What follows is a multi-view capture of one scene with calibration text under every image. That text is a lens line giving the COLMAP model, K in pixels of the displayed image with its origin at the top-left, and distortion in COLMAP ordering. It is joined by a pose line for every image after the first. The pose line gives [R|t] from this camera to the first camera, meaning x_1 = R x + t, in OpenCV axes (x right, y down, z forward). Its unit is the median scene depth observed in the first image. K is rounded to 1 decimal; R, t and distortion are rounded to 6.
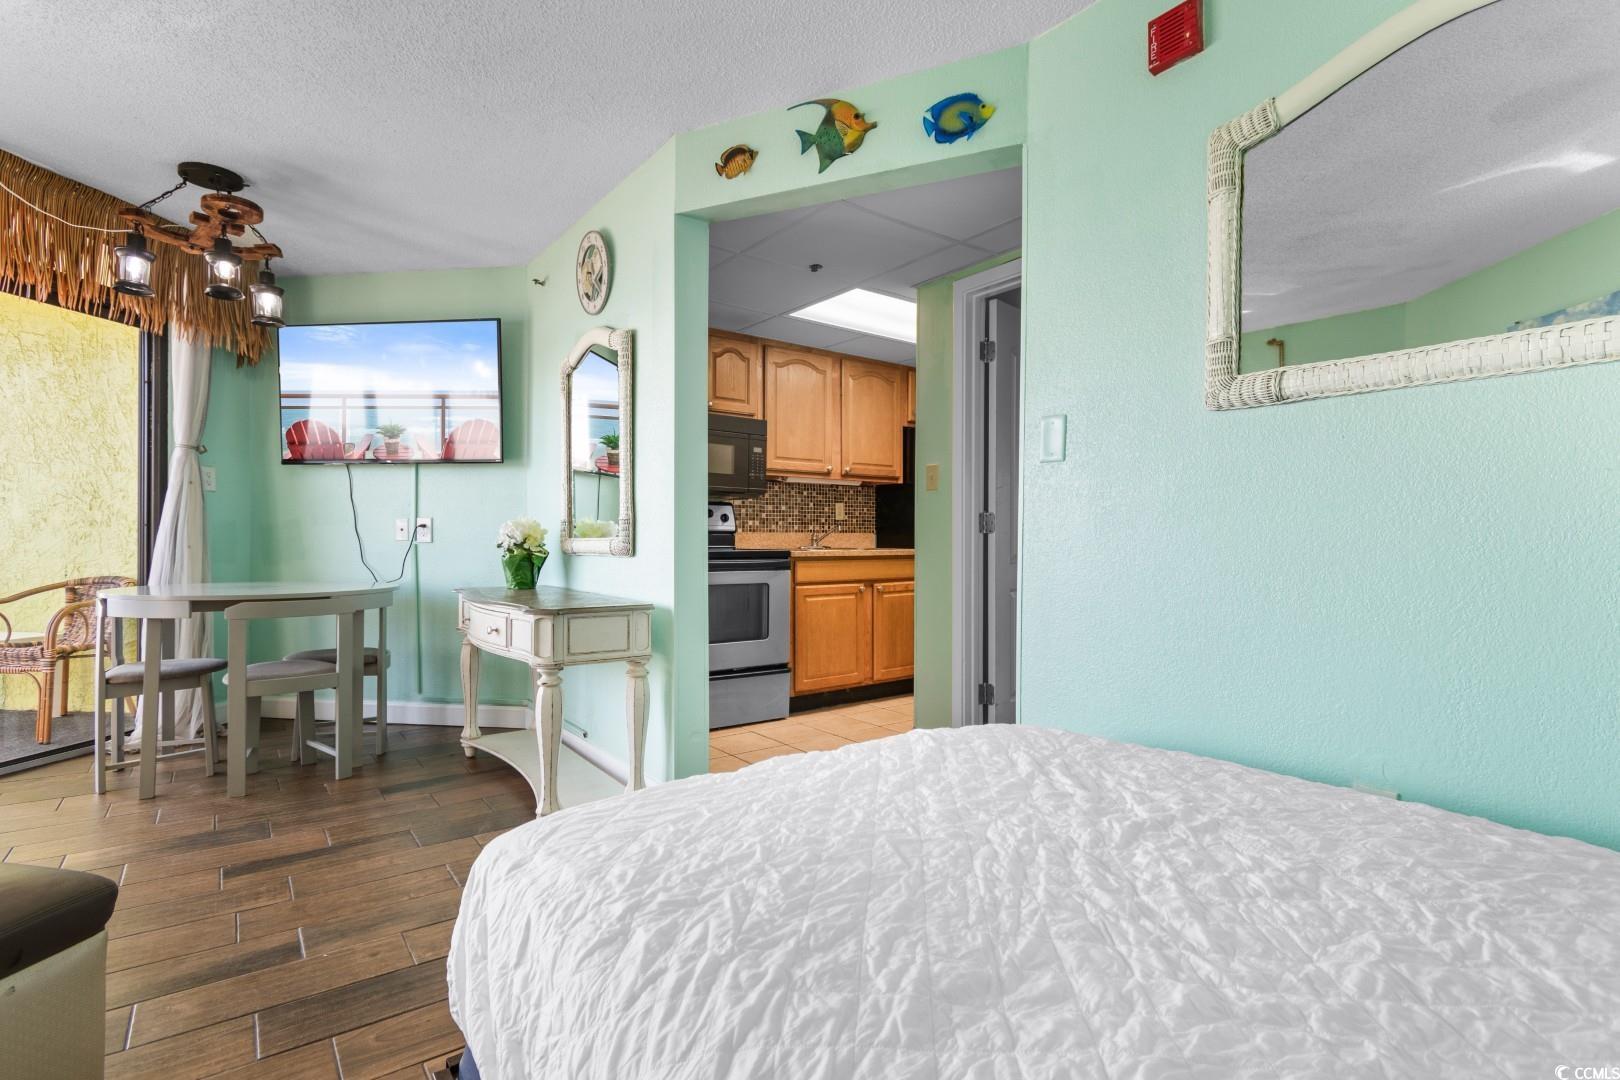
lens RADIAL K [[759.9, 0, 826.0], [0, 759.9, 544.3], [0, 0, 1]] dist [0.006724, -0.006880]
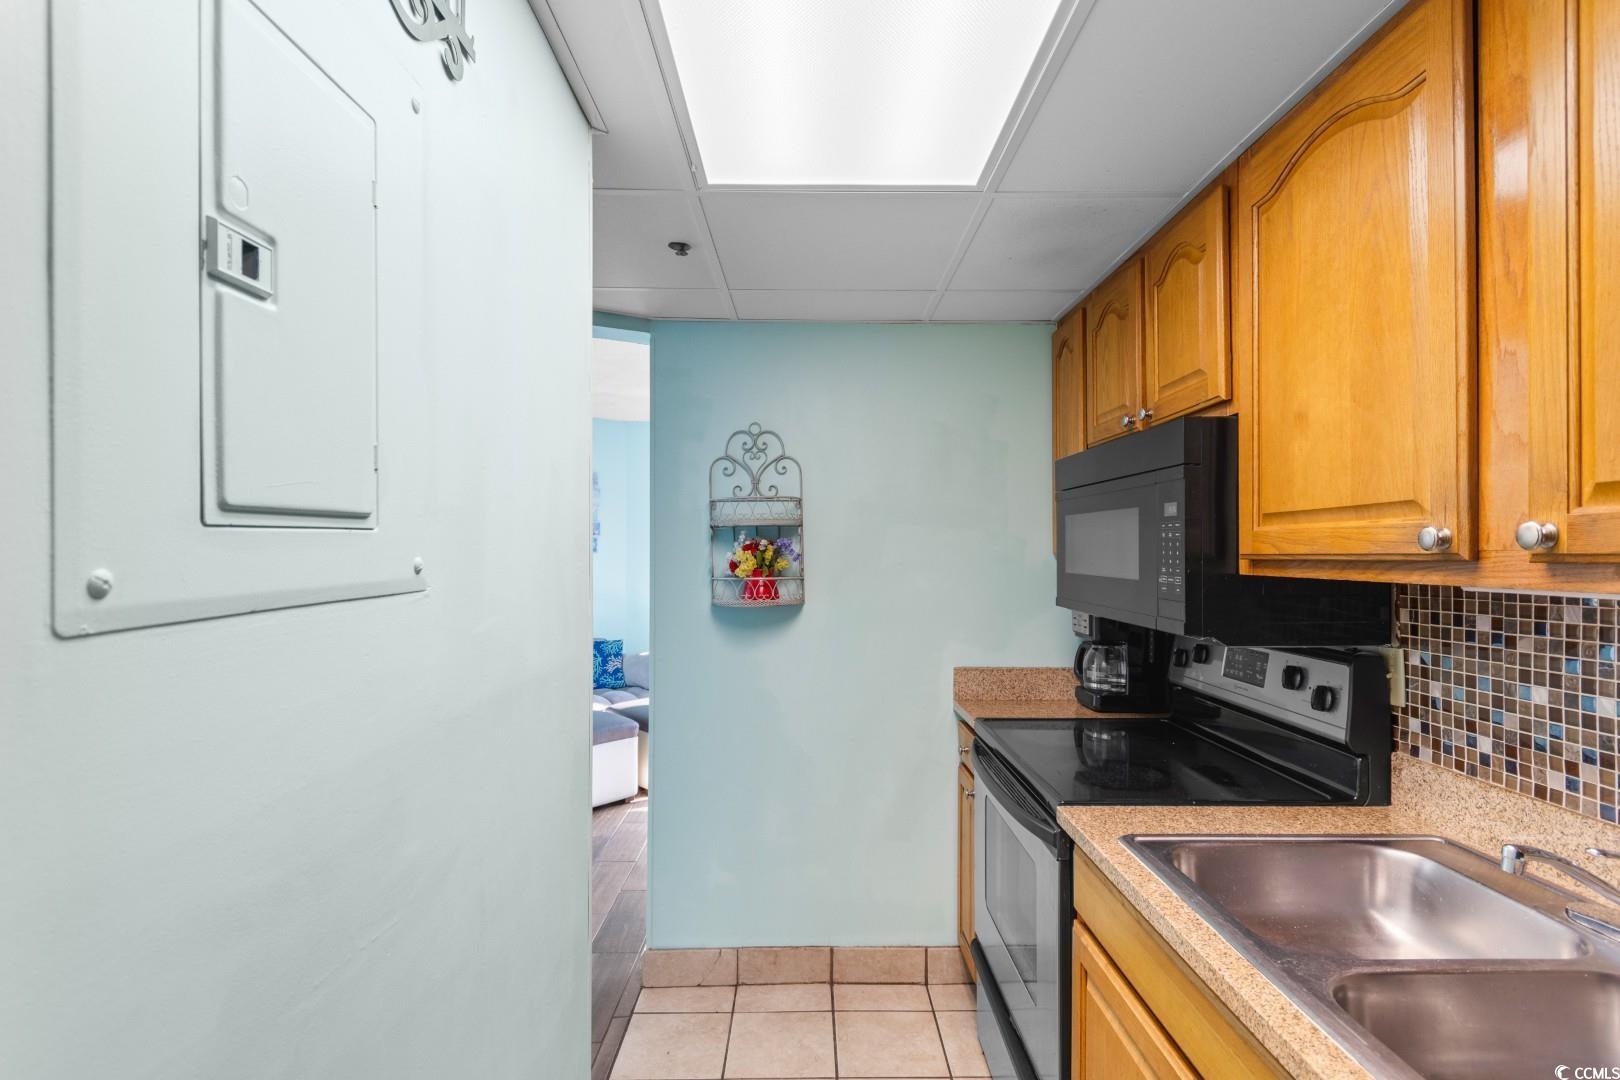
lens RADIAL K [[796.5, 0, 800.8], [0, 796.5, 544.8], [0, 0, 1]] dist [0.008025, -0.004921]
pose [[-0.617665, -0.012554, -0.786341, 0.402531], [-0.012034, 0.999906, -0.006510, -0.136002], [0.786349, 0.005442, -0.617758, 1.441677]]
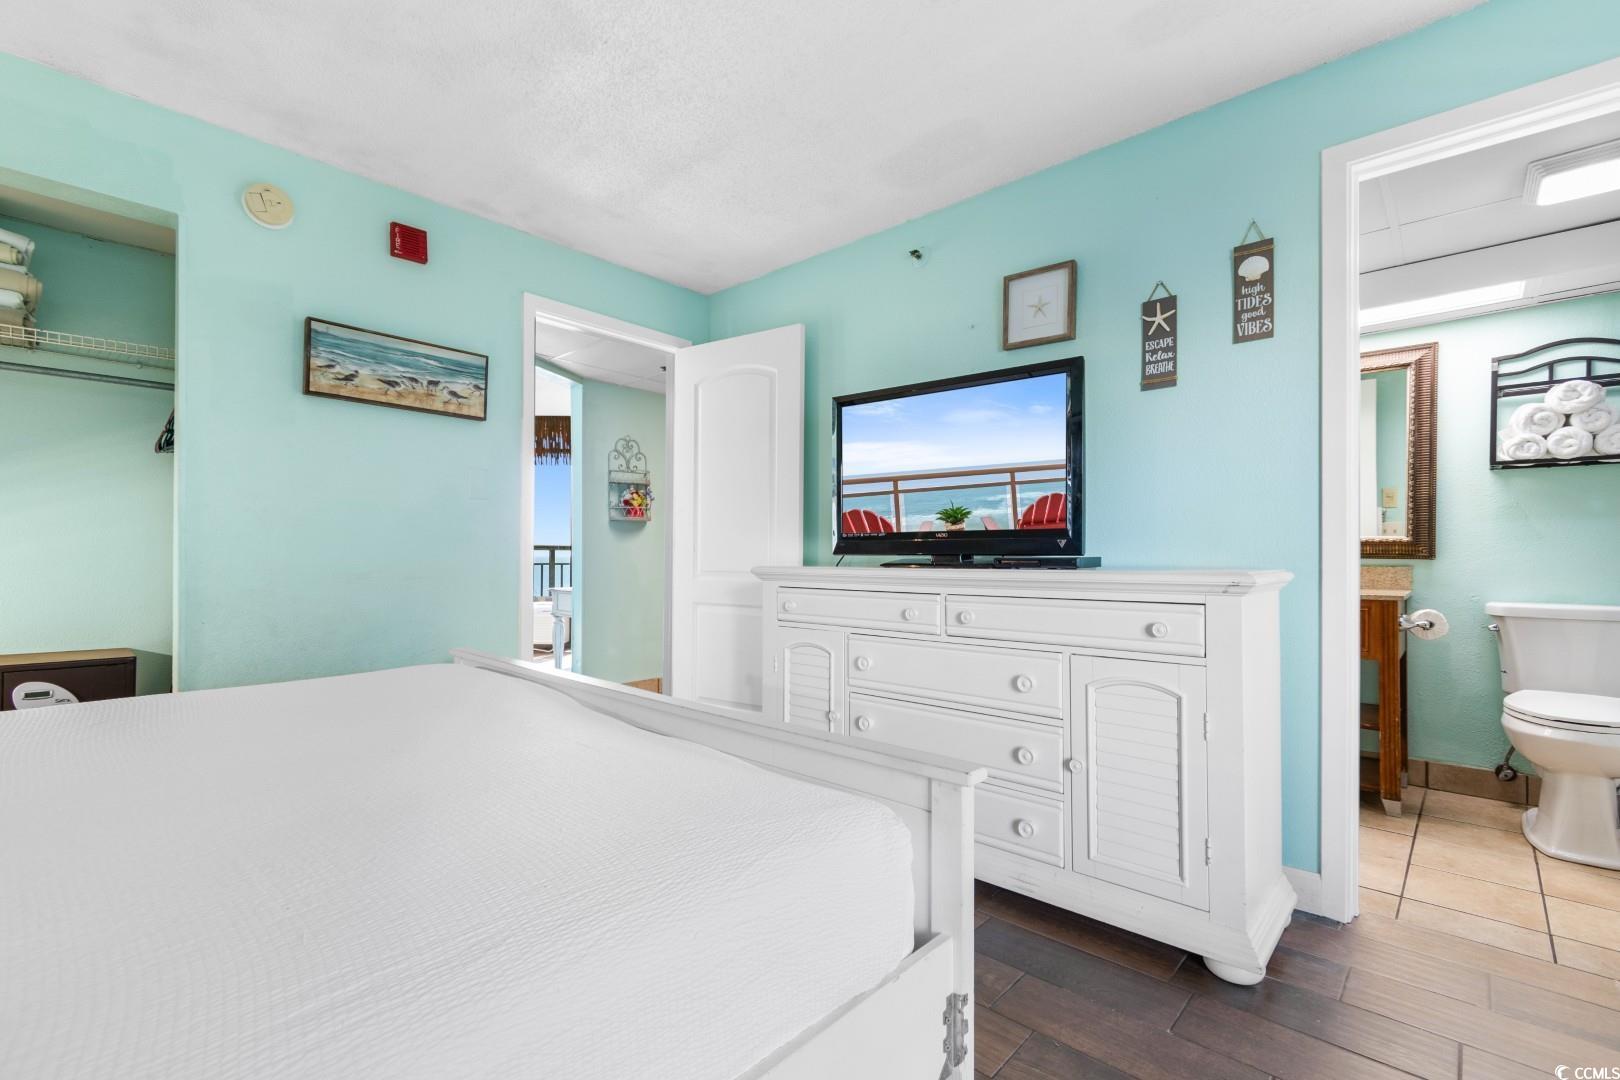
lens RADIAL K [[707.0, 0, 806.3], [0, 707.0, 549.6], [0, 0, 1]] dist [0.002046, -0.001312]
pose [[0.166078, -0.011617, -0.986044, 1.346179], [-0.009780, 0.999862, -0.013427, -0.003814], [0.986064, 0.011873, 0.165942, 1.048143]]
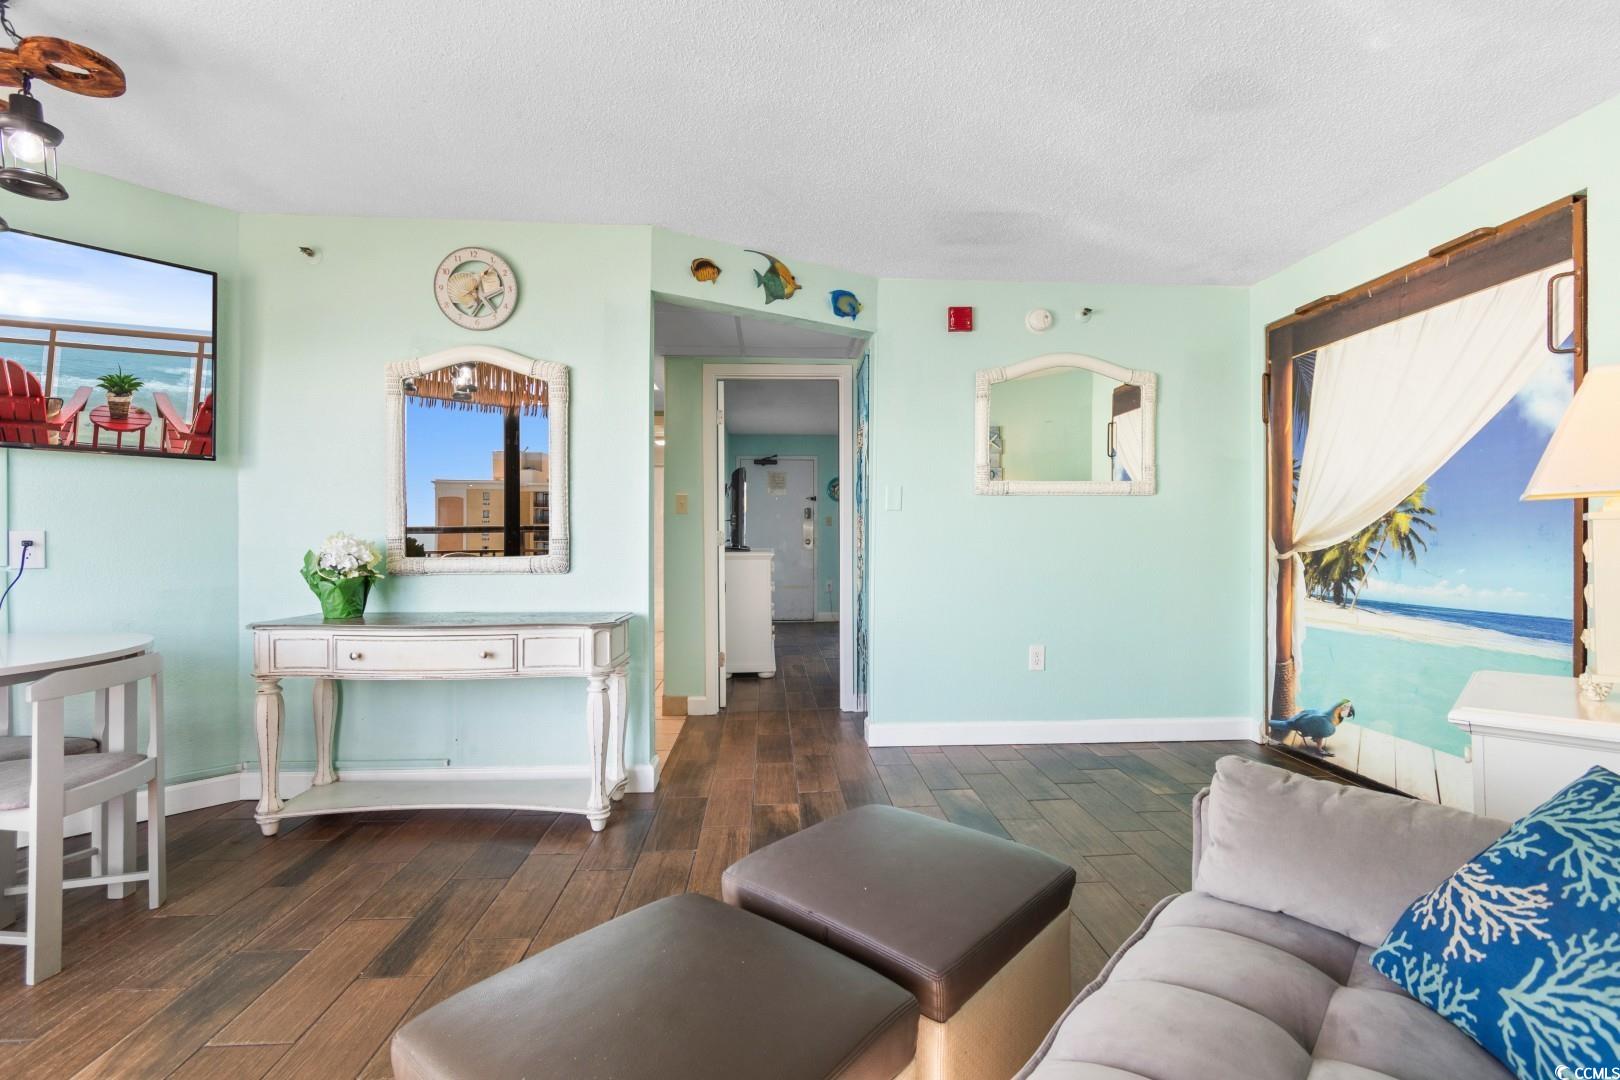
lens RADIAL K [[707.0, 0, 809.9], [0, 707.0, 539.8], [0, 0, 1]] dist [0.002046, -0.001312]
pose [[0.568135, -0.007118, 0.822905, -0.802394], [0.009878, 0.999950, 0.001829, -0.027007], [-0.822876, 0.007090, 0.568176, 0.119901]]
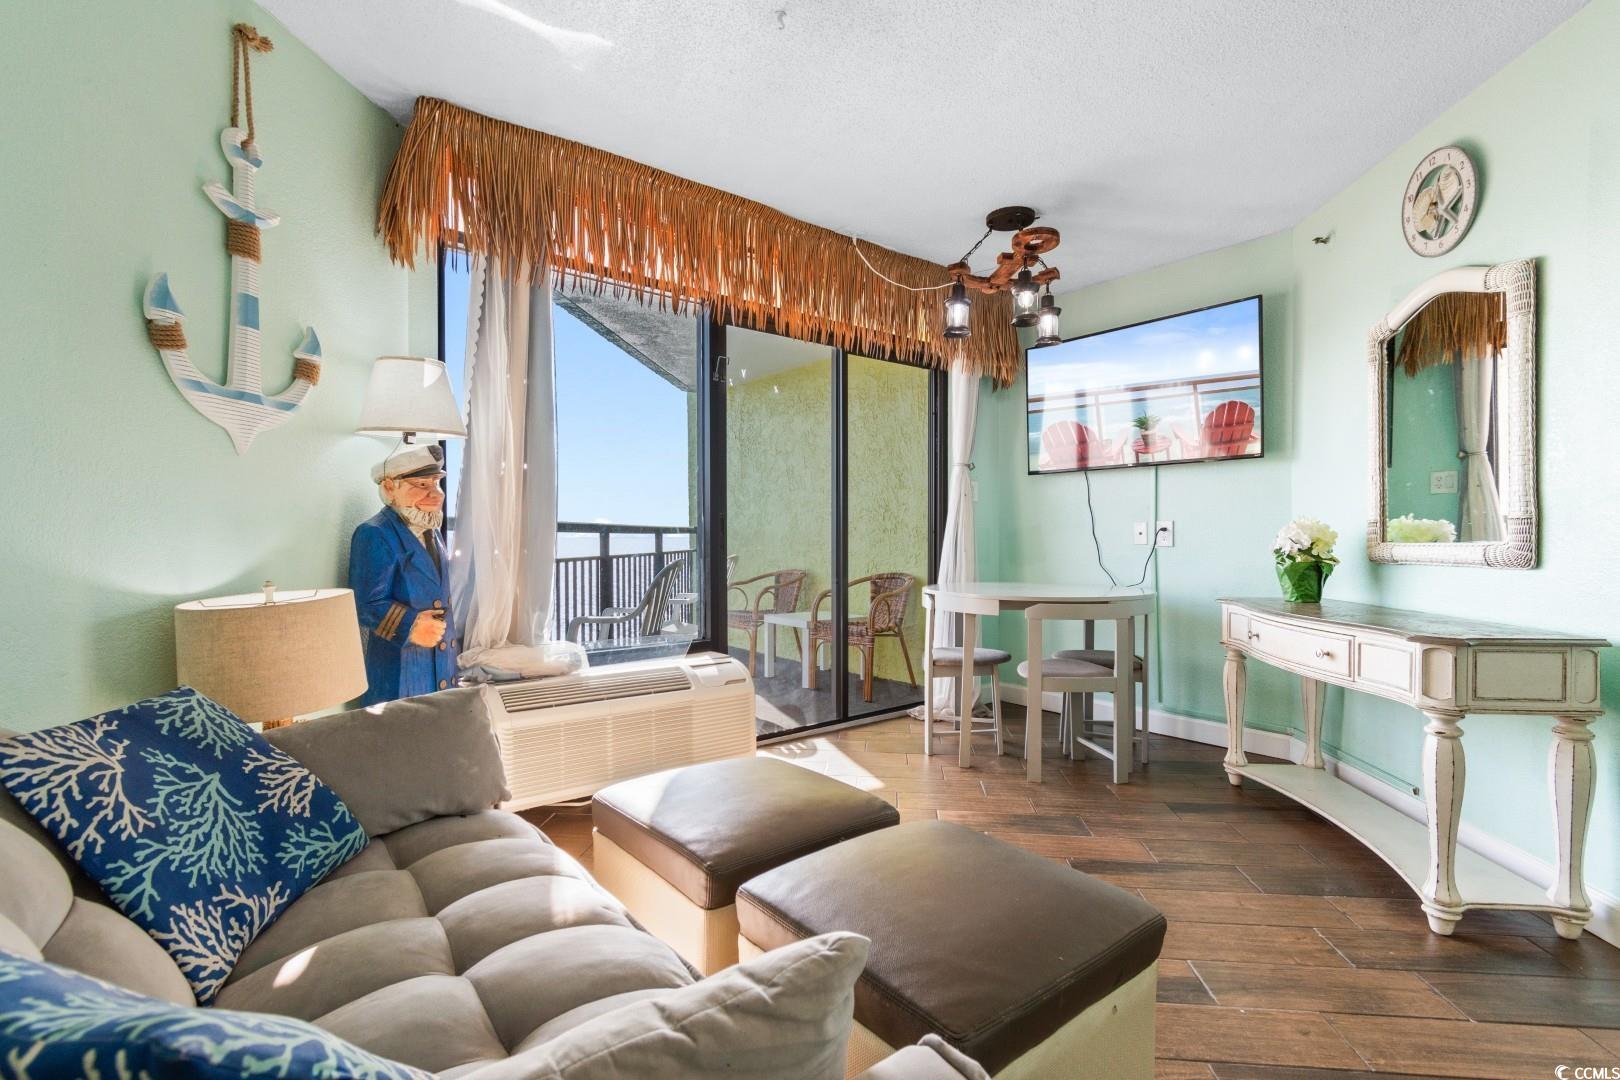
lens RADIAL K [[759.9, 0, 819.2], [0, 759.9, 545.3], [0, 0, 1]] dist [0.006724, -0.006880]
pose [[0.727924, 0.000746, -0.685657, -0.227320], [0.000798, 0.999998, 0.001935, -0.007867], [0.685657, -0.001956, 0.727922, -0.001468]]
